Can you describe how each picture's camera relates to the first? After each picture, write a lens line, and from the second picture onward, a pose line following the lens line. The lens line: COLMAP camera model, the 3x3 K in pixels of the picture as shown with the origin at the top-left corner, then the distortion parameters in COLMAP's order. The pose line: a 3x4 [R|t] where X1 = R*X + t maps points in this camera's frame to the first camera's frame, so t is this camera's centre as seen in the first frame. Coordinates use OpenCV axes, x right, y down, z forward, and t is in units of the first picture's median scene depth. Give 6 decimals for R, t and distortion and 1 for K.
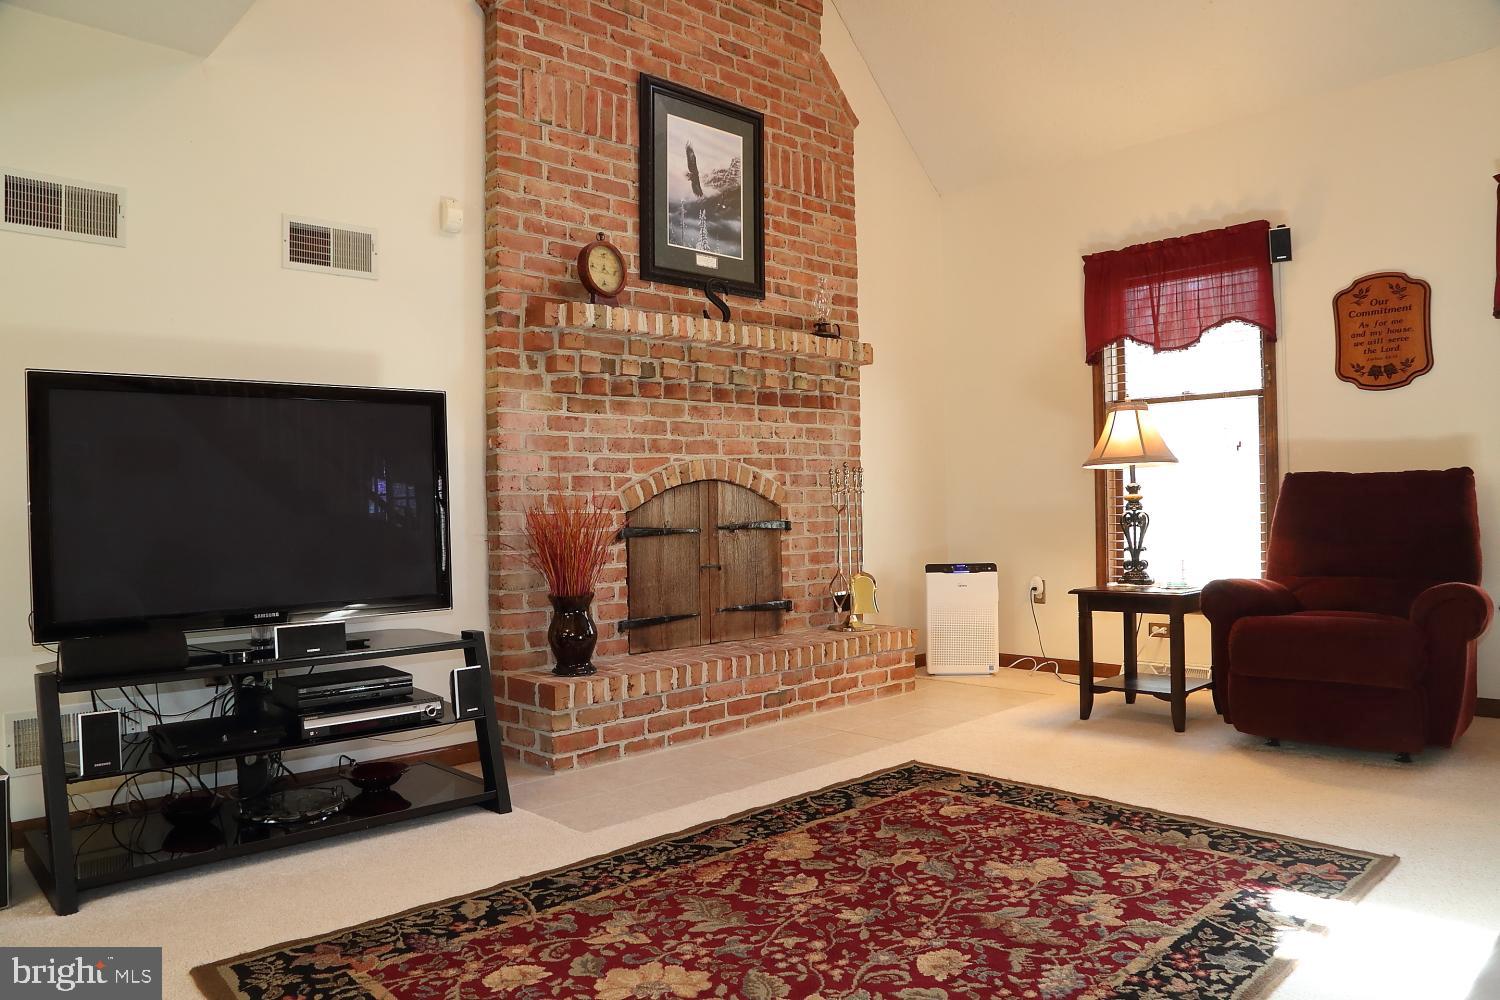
lens RADIAL K [[1023.9, 0, 751.3], [0, 1023.9, 503.8], [0, 0, 1]] dist [-0.126662, 0.080061]
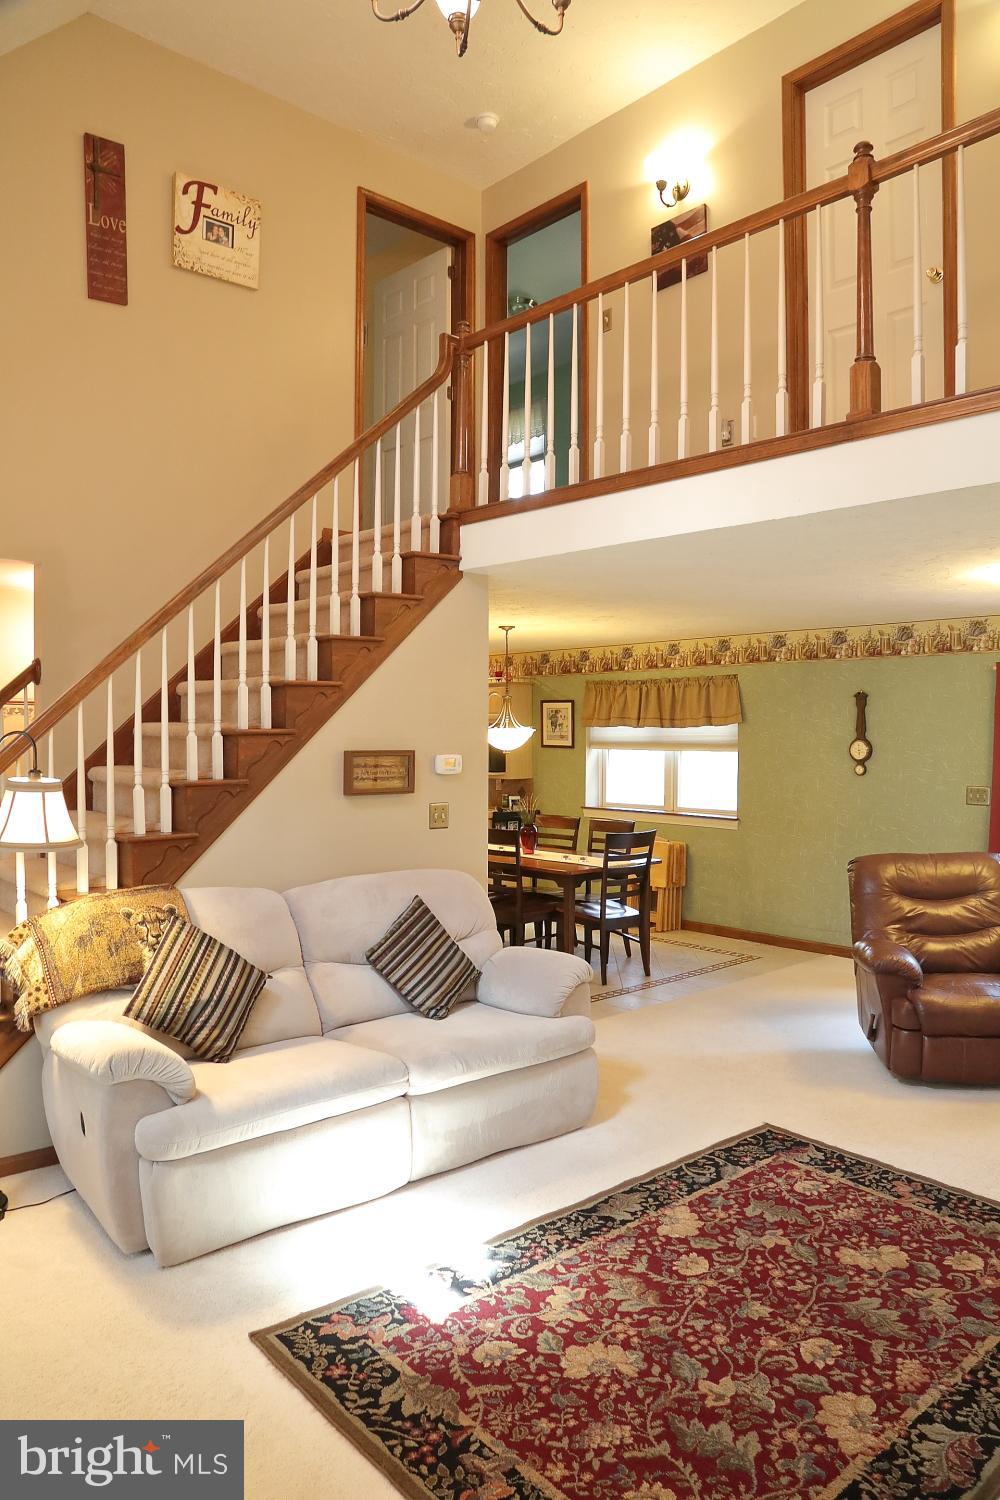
lens RADIAL K [[1030.9, 0, 500.0], [0, 1030.9, 750.0], [0, 0, 1]] dist [-0.122904, 0.074536]
pose [[-0.999100, 0.013974, 0.040037, 0.256777], [0.014365, 0.999852, 0.009498, -0.216450], [-0.039899, 0.010064, -0.999153, 1.576803]]
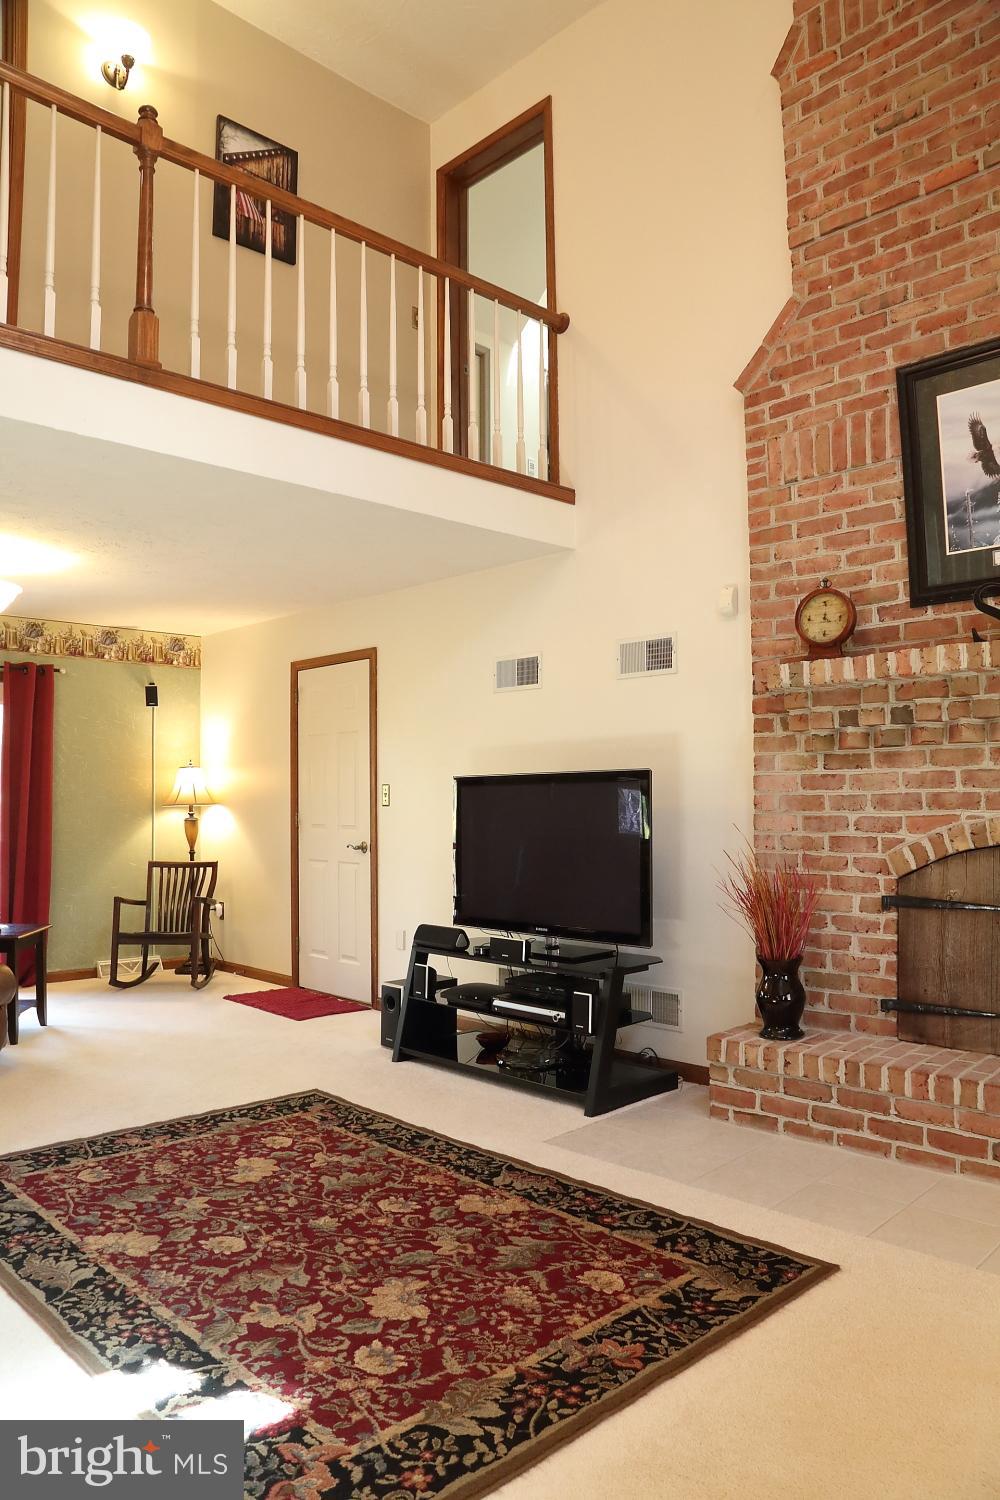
lens RADIAL K [[1023.9, 0, 498.7], [0, 1023.9, 756.0], [0, 0, 1]] dist [-0.126662, 0.080061]
pose [[0.011377, -0.020941, -0.999716, 0.971725], [0.011229, 0.999720, -0.020814, -0.108273], [0.999872, -0.010989, 0.011609, 0.849230]]
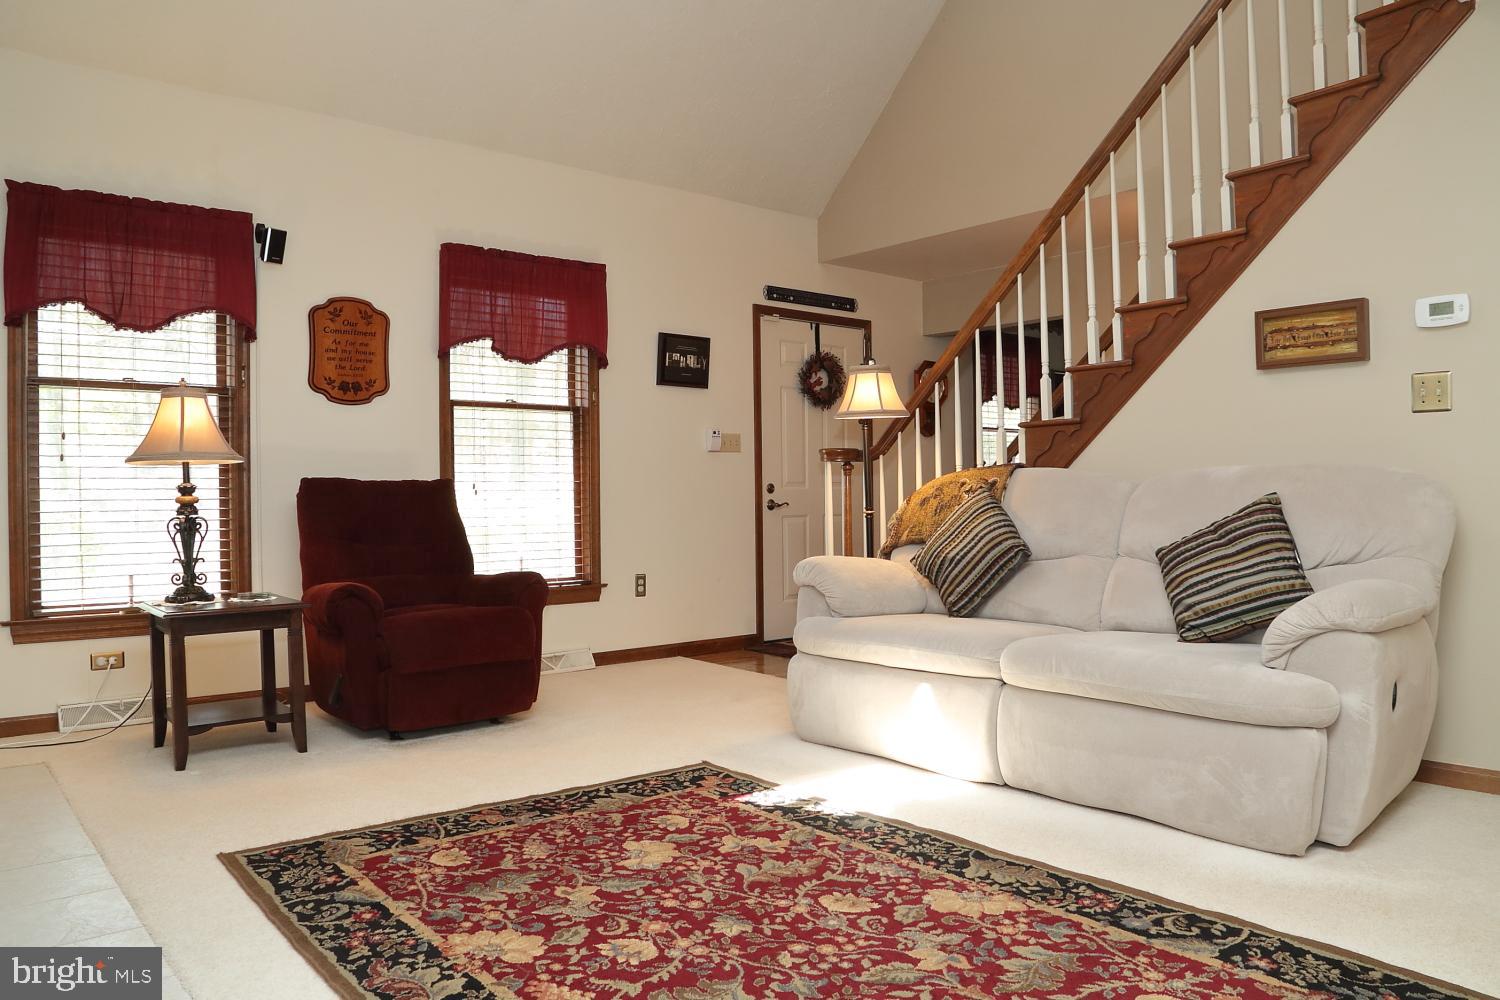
lens RADIAL K [[1051.8, 0, 750.2], [0, 1051.8, 507.0], [0, 0, 1]] dist [-0.120829, 0.080538]
pose [[0.063210, 0.009038, 0.997959, -0.615697], [0.005444, 0.999941, -0.009401, 0.013617], [-0.997985, 0.006027, 0.063157, 0.641954]]
